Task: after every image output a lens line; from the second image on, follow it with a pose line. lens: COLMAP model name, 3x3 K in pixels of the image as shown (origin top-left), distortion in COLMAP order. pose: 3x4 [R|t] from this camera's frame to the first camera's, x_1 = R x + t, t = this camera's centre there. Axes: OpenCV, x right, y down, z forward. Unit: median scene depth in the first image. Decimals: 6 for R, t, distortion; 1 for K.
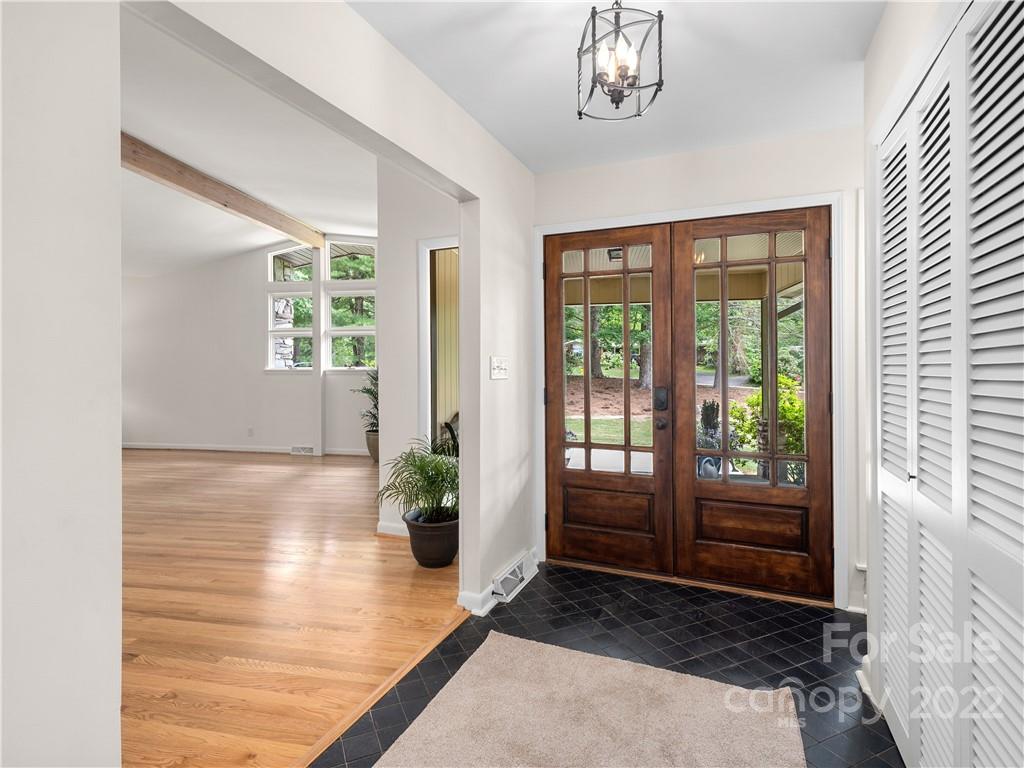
lens RADIAL K [[523.7, 0, 517.2], [0, 523.7, 371.4], [0, 0, 1]] dist [0.000439, 0.001054]
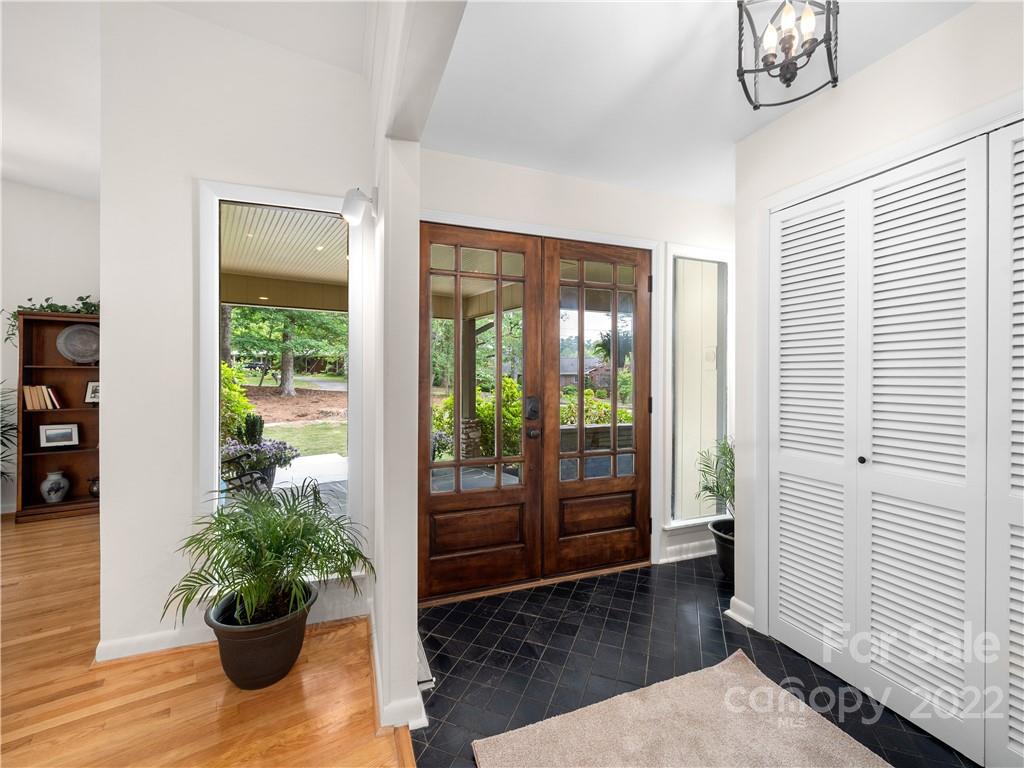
lens RADIAL K [[438.9, 0, 510.4], [0, 438.9, 376.1], [0, 0, 1]] dist [0.003908, -0.000490]
pose [[0.722820, -0.005111, 0.691017, -0.348583], [0.005310, 0.999984, 0.001841, -0.012367], [-0.691016, 0.002338, 0.722836, 0.418363]]
